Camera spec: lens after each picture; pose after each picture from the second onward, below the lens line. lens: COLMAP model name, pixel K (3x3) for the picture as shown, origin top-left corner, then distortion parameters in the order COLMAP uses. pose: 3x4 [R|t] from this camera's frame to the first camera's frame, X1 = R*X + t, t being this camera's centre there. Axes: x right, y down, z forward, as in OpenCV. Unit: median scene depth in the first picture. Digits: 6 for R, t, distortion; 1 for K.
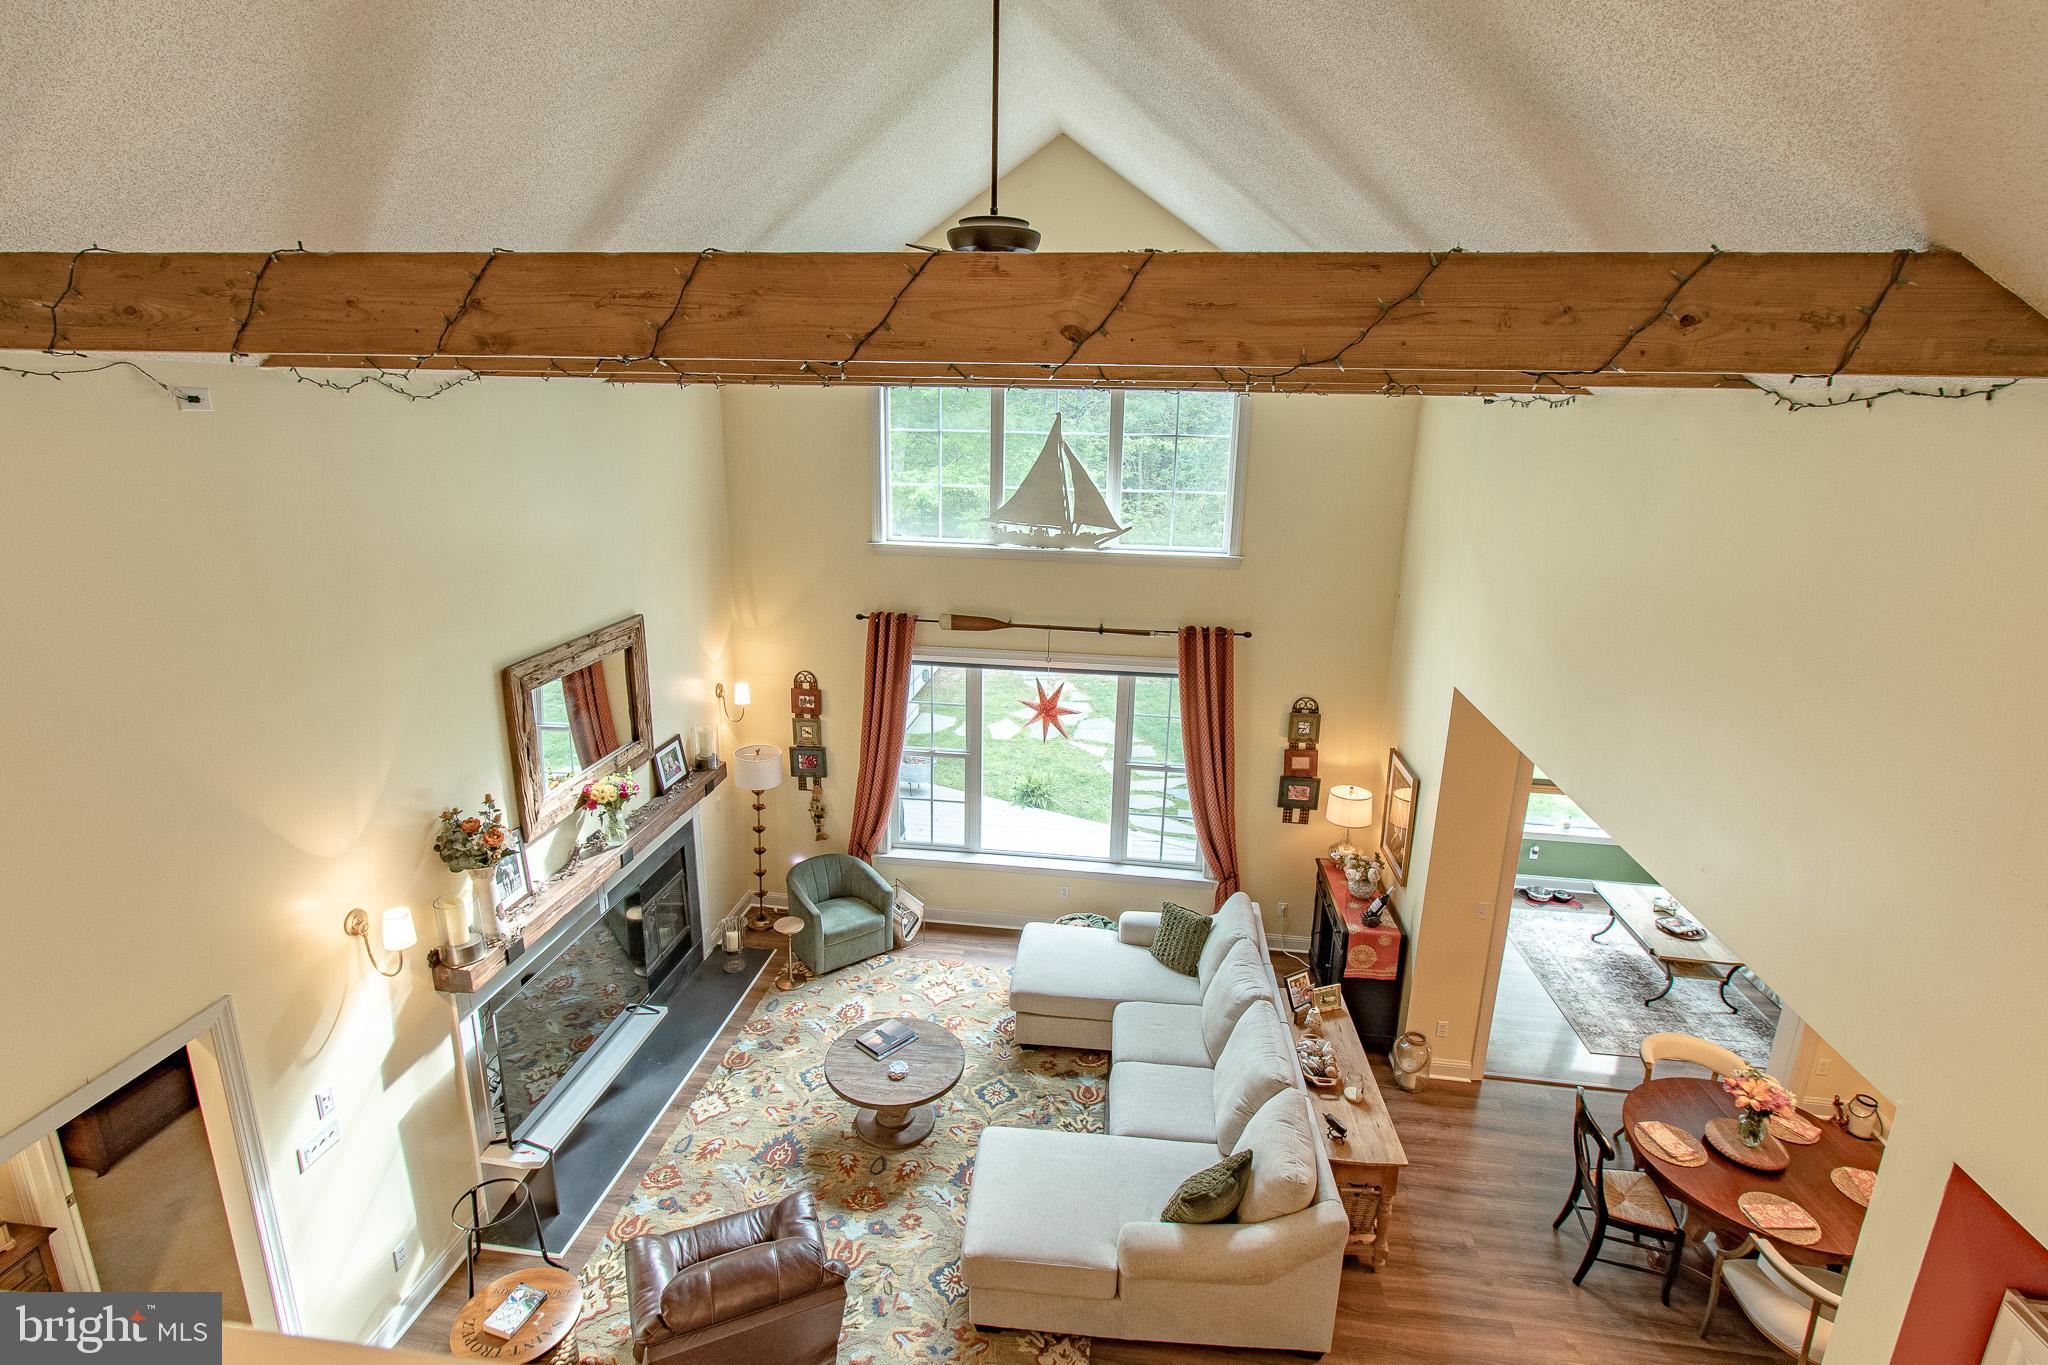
lens RADIAL K [[976.4, 0, 1028.0], [0, 976.4, 677.7], [0, 0, 1]] dist [0.000544, 0.000007]
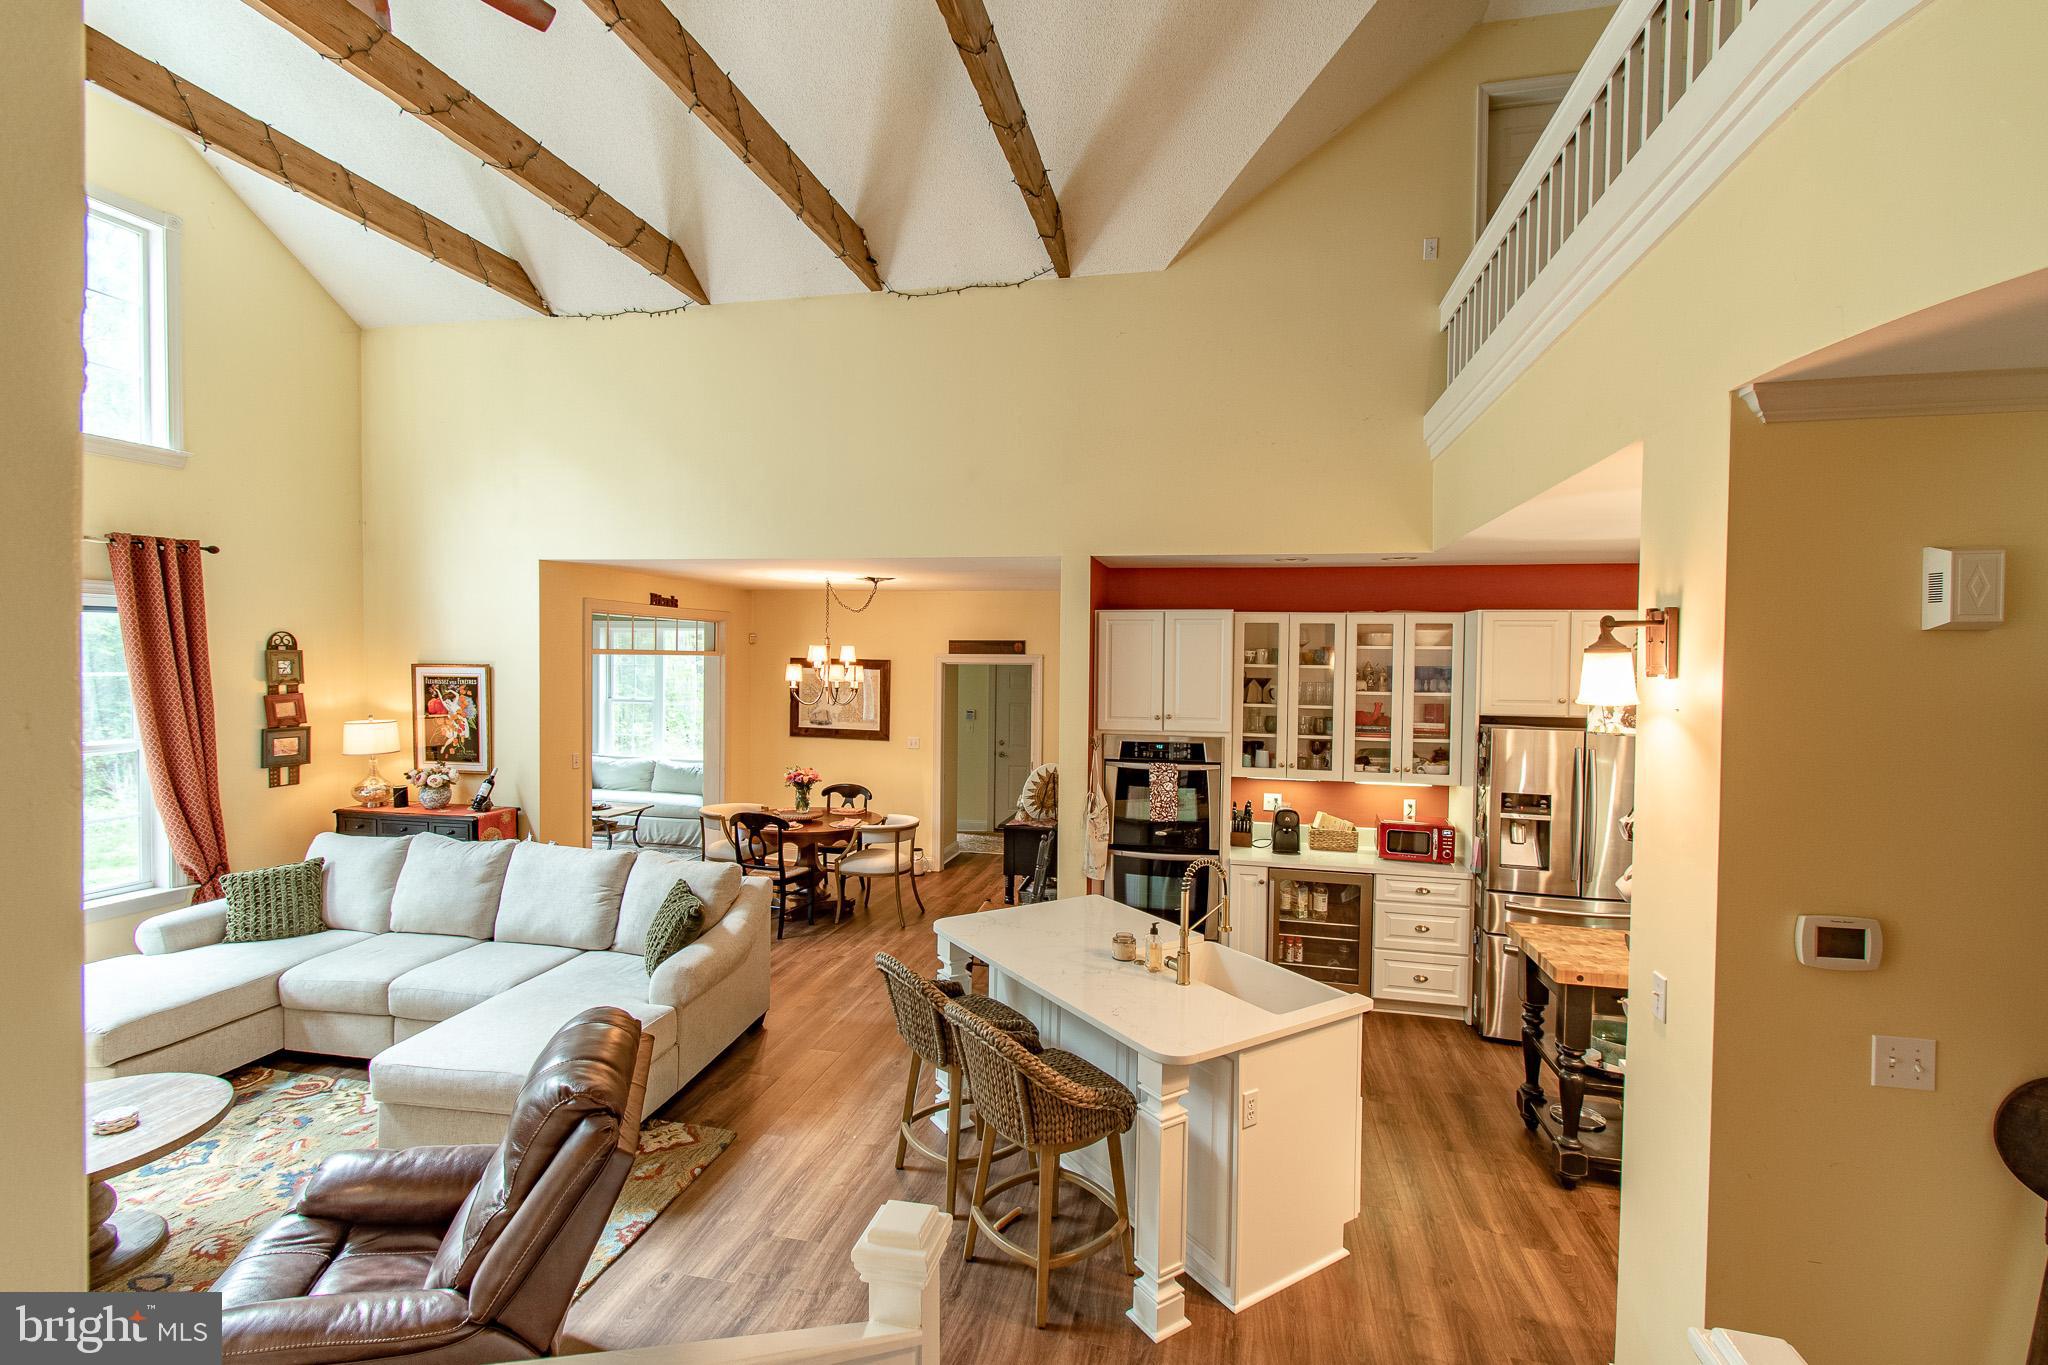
lens RADIAL K [[918.5, 0, 1014.5], [0, 918.5, 675.6], [0, 0, 1]] dist [0.002211, 0.000810]
pose [[0.098774, -0.040282, 0.994294, -0.467891], [0.254593, 0.966949, 0.013883, 0.212513], [-0.961991, 0.251769, 0.105765, 0.287123]]
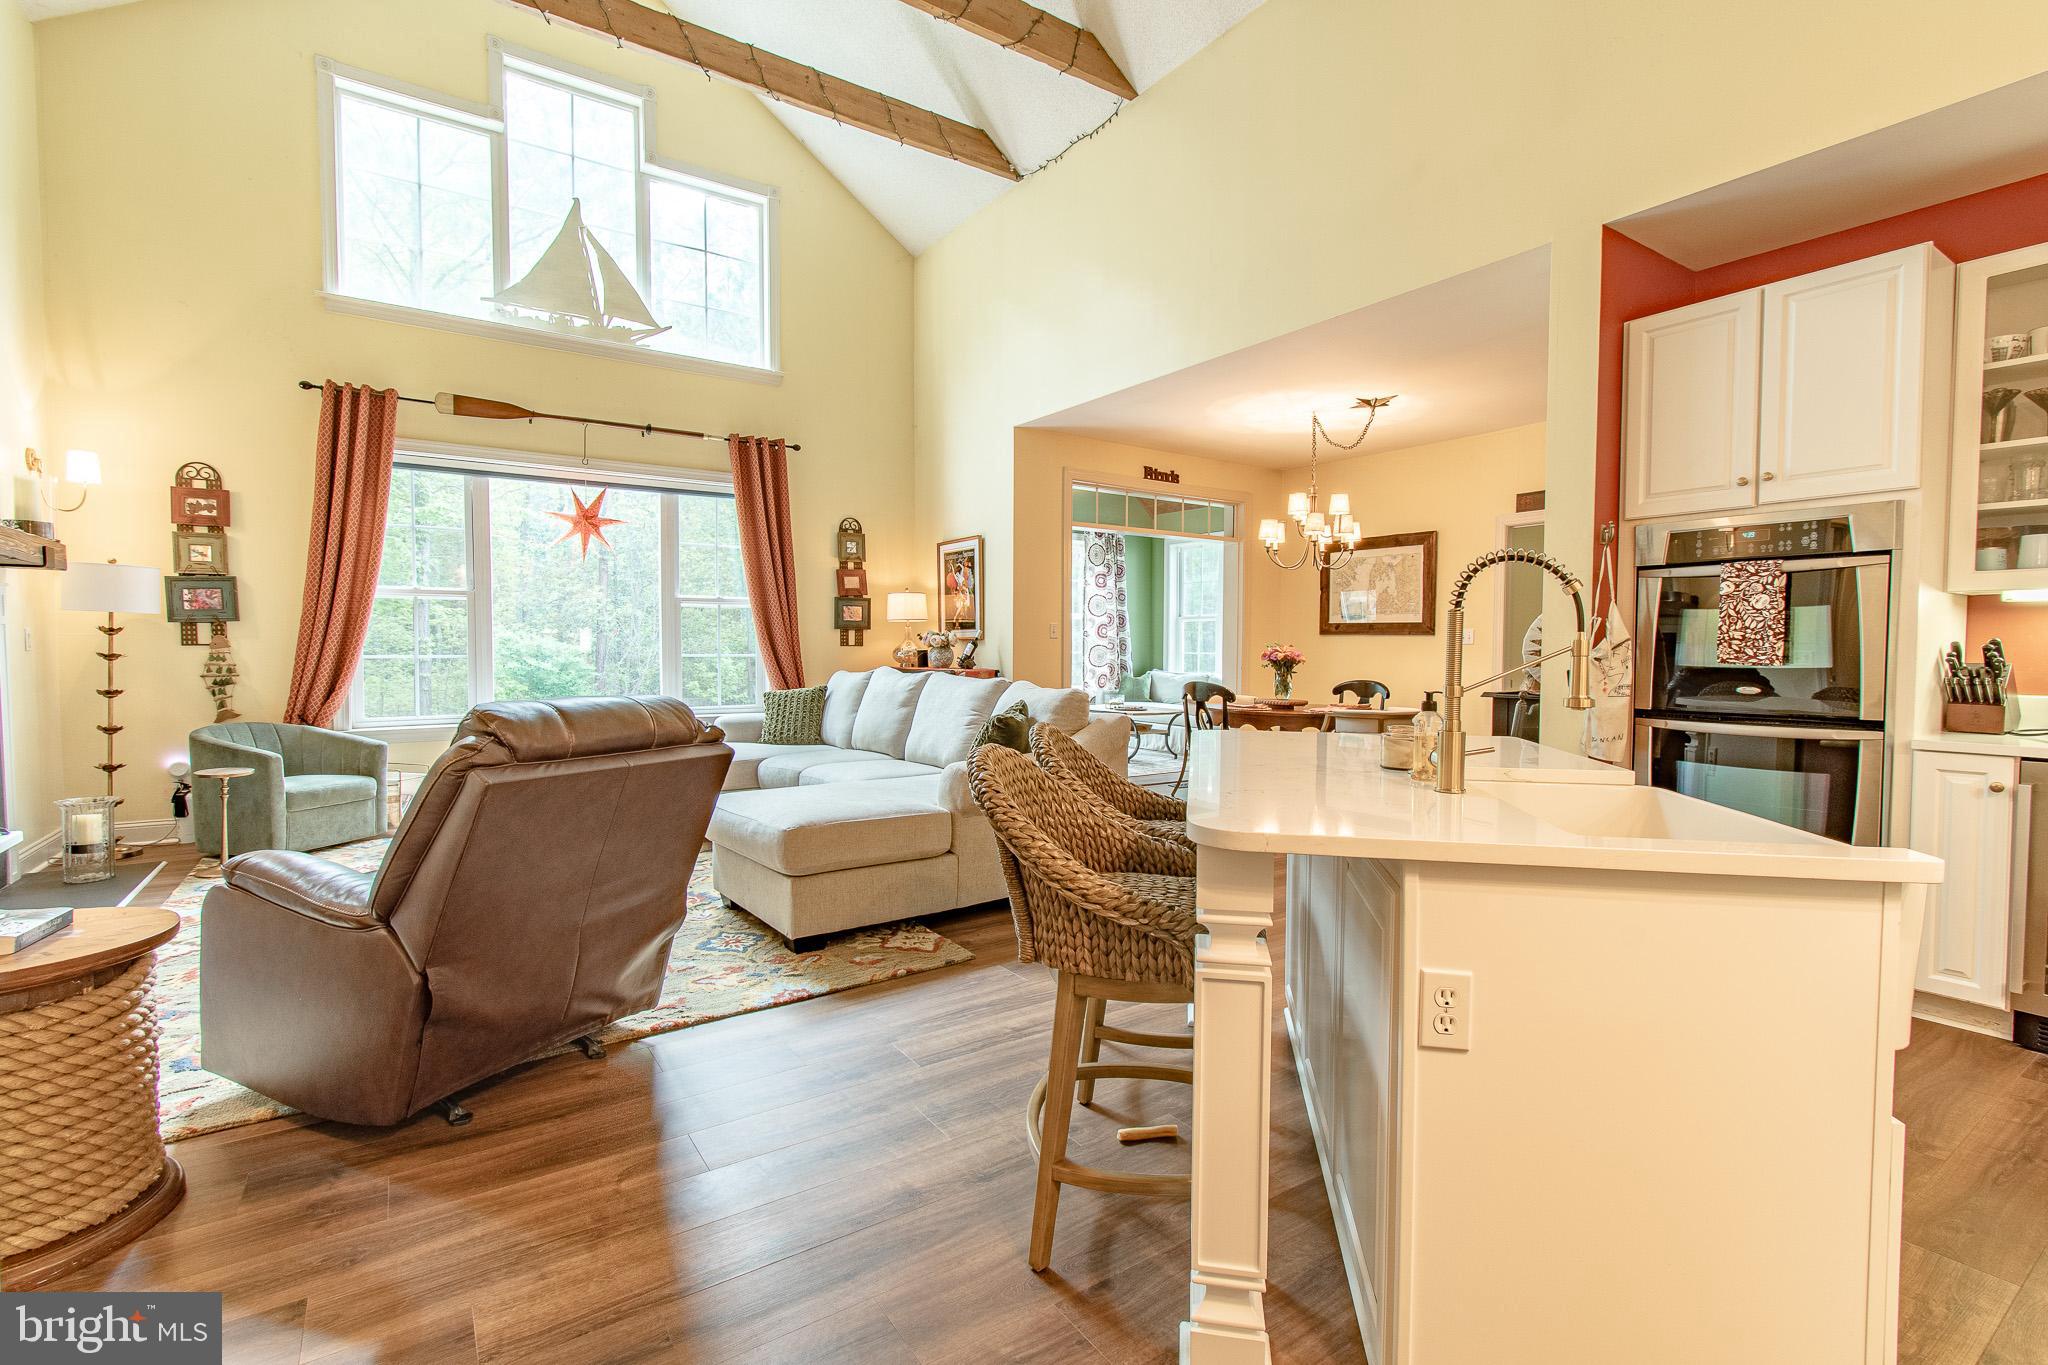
lens RADIAL K [[918.5, 0, 1018.7], [0, 918.5, 685.2], [0, 0, 1]] dist [0.002211, 0.000810]
pose [[0.748008, -0.041735, 0.662376, -0.246011], [0.184210, 0.971864, -0.146790, 0.374405], [-0.637613, 0.231817, 0.734650, 0.187751]]
